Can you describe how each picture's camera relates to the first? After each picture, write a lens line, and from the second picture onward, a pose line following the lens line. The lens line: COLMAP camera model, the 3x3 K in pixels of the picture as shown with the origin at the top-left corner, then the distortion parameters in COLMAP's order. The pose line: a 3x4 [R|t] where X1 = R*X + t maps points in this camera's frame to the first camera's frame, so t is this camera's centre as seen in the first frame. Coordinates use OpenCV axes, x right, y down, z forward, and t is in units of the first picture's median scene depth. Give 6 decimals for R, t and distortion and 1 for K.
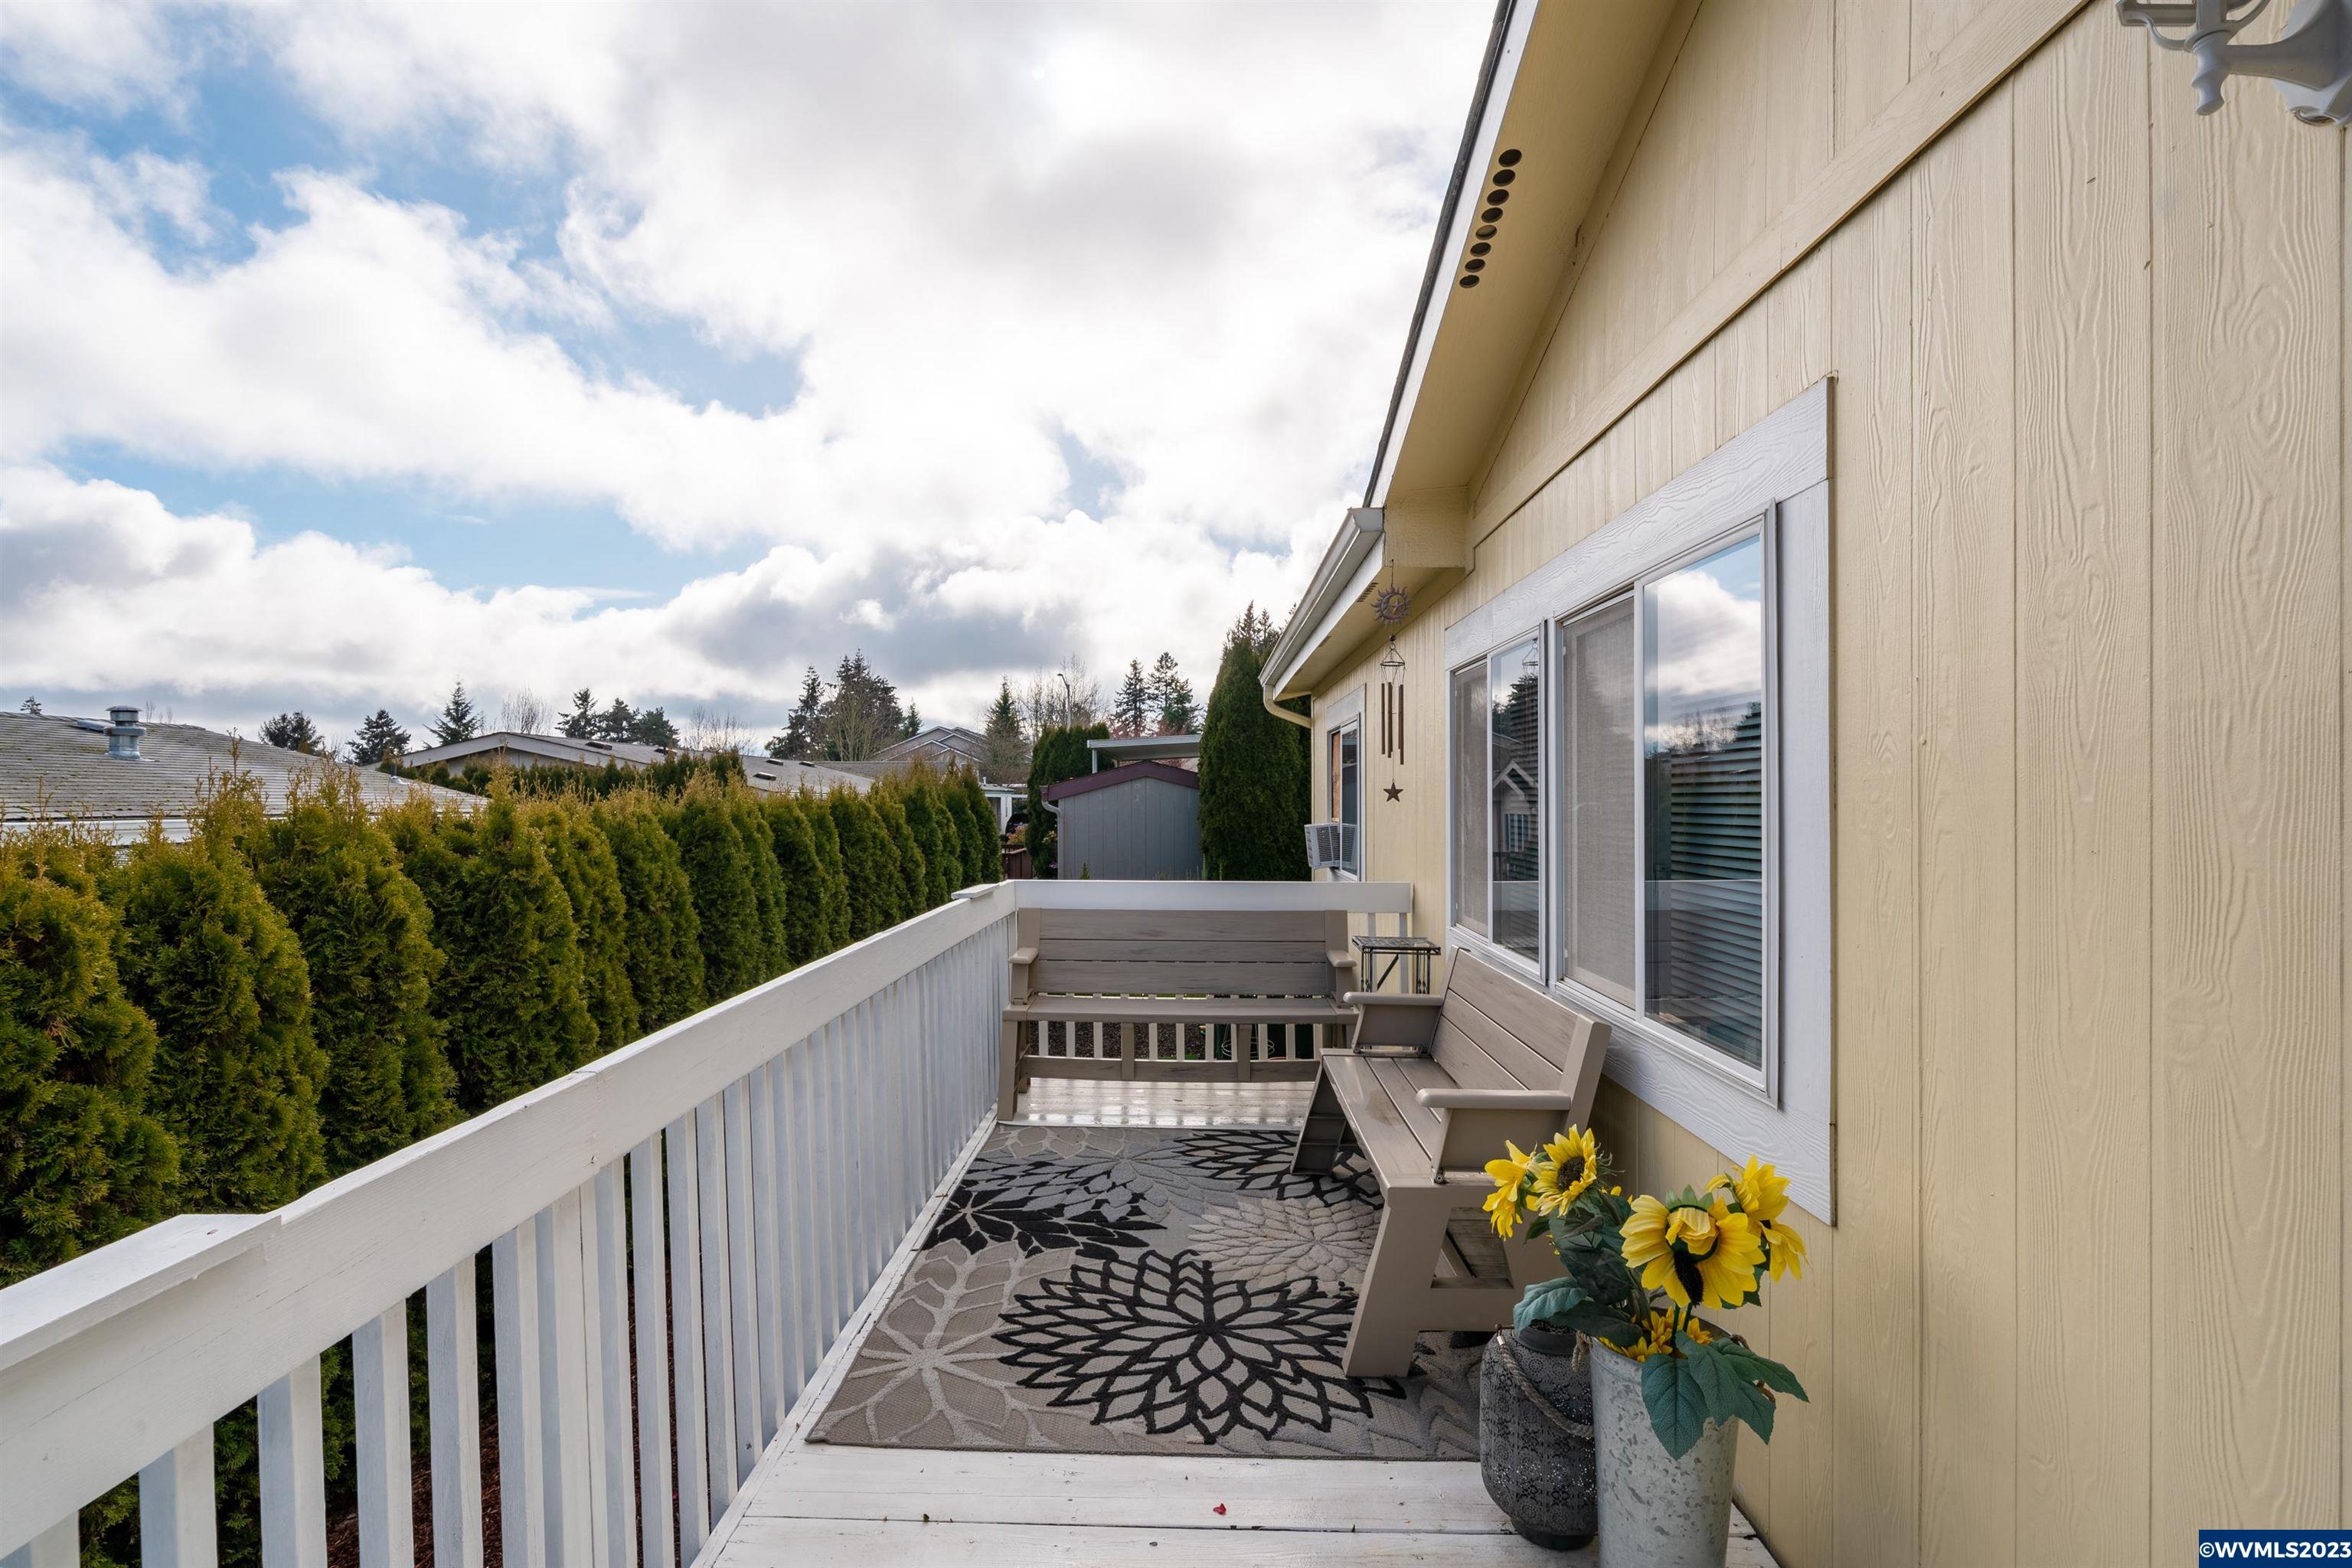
lens RADIAL K [[1187.1, 0, 1146.7], [0, 1187.1, 803.0], [0, 0, 1]] dist [0.001012, -0.000463]
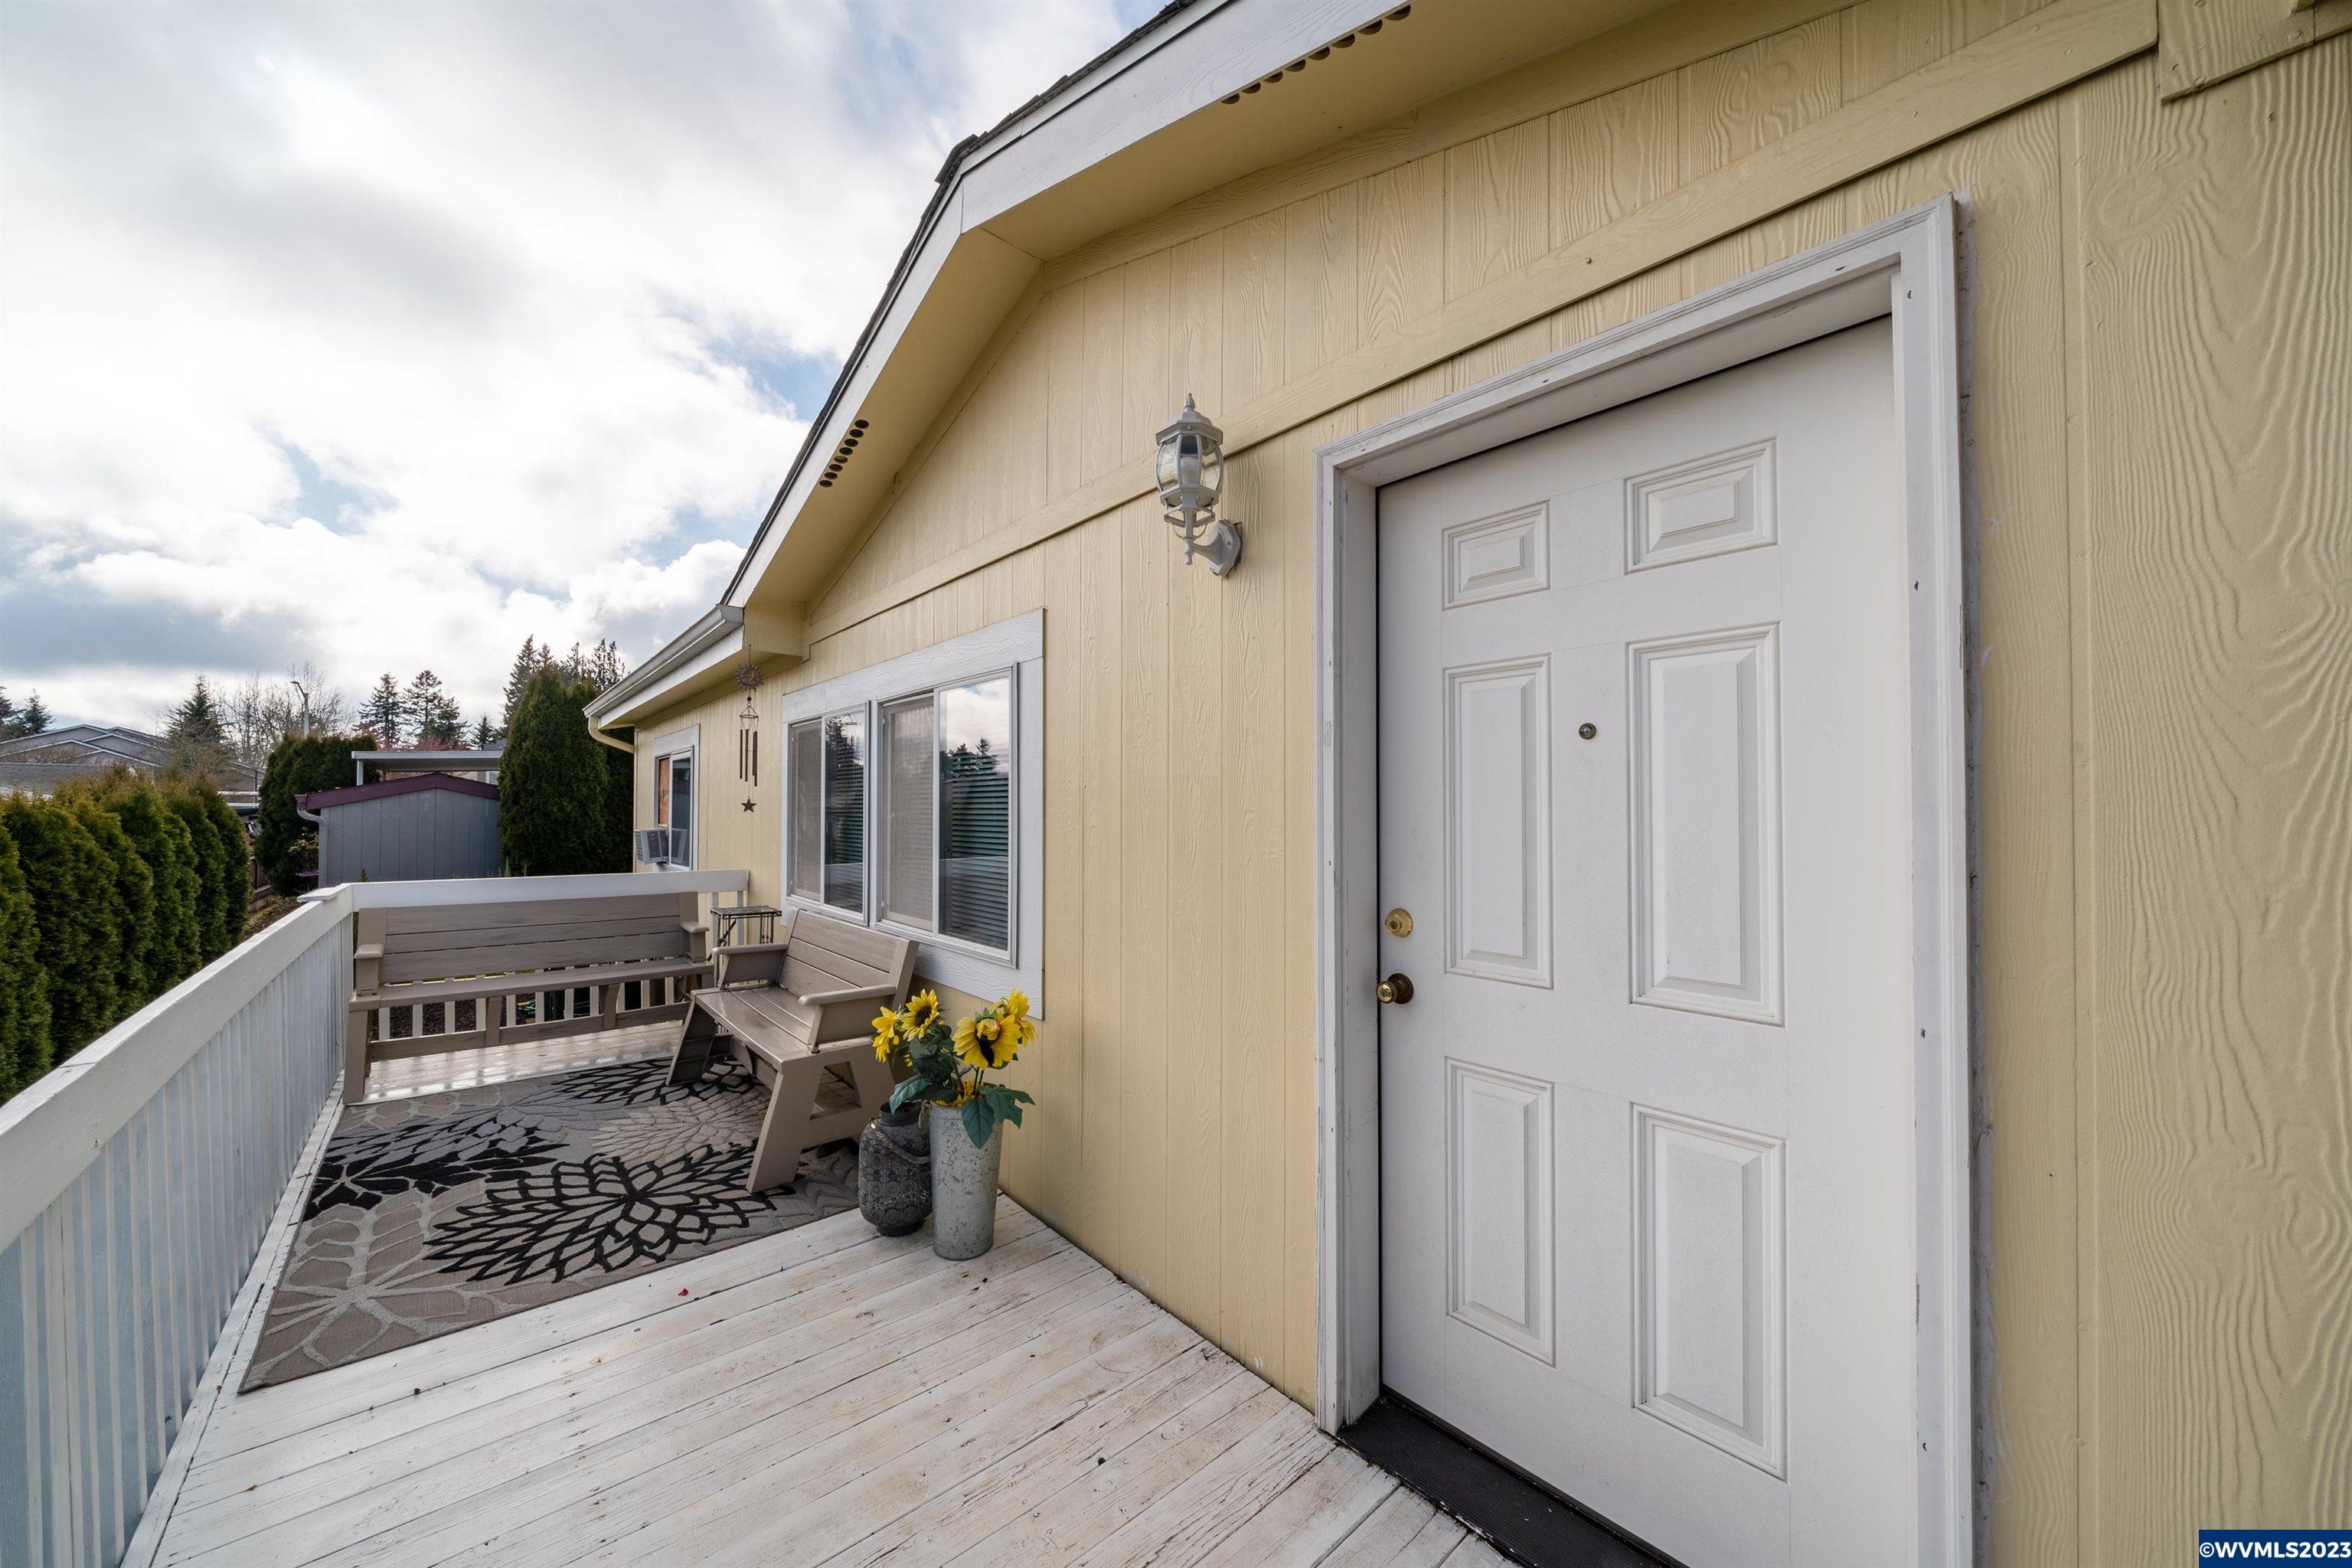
lens RADIAL K [[827.0, 0, 1181.3], [0, 827.0, 801.1], [0, 0, 1]] dist [-0.001780, -0.000123]
pose [[0.724344, 0.010467, 0.689359, -0.141034], [-0.001173, 0.999902, -0.013949, -0.001307], [-0.689438, 0.009296, 0.724285, -0.120787]]
